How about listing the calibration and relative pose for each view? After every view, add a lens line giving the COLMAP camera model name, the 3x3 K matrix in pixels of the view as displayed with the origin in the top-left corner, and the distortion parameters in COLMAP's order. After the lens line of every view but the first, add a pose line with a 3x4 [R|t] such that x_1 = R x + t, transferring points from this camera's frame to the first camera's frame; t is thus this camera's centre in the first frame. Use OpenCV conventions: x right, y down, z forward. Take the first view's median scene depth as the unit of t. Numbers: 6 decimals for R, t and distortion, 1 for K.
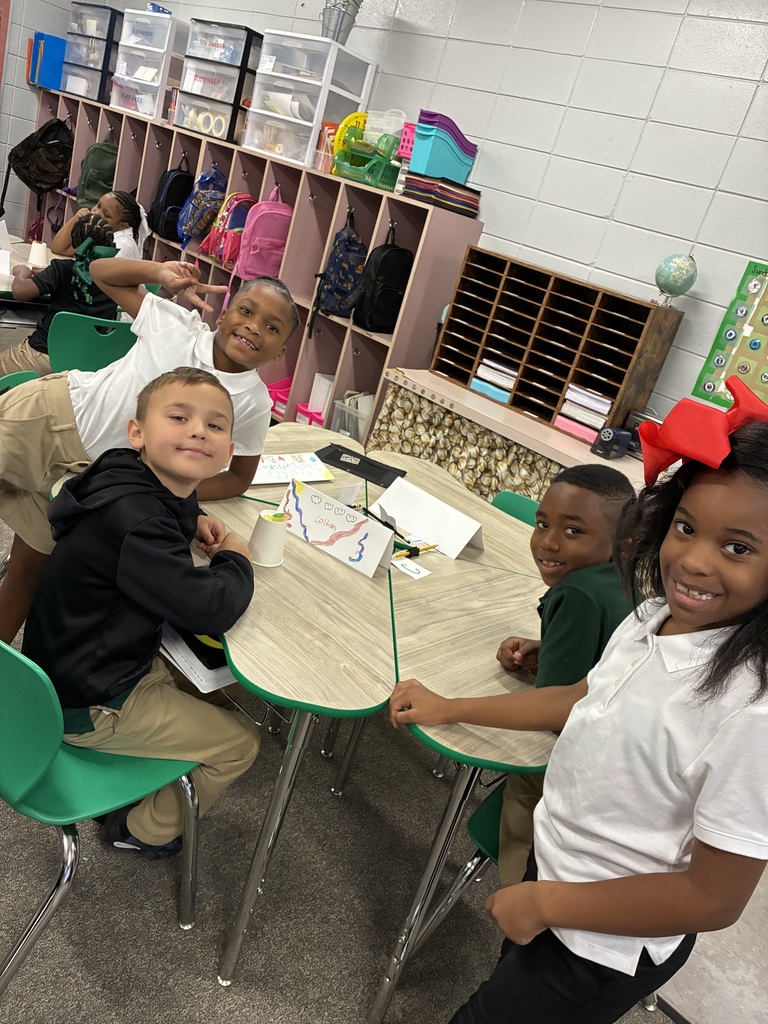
lens RADIAL K [[782.8, 0, 384.0], [0, 782.8, 512.0], [0, 0, 1]] dist [0.040644, 0.000863]
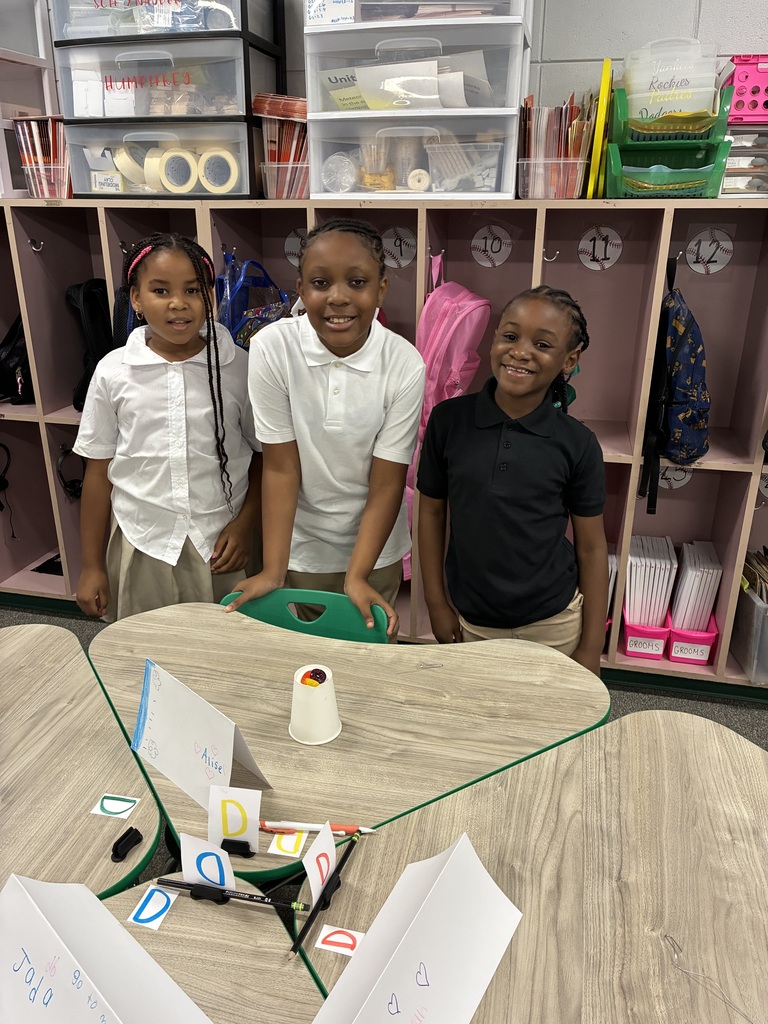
lens RADIAL K [[782.8, 0, 384.0], [0, 782.8, 512.0], [0, 0, 1]] dist [0.040644, 0.000863]
pose [[0.815805, -0.435465, 0.380569, -0.409567], [0.409040, 0.899666, 0.152603, -0.351981], [-0.408839, 0.031173, 0.912074, 0.564530]]
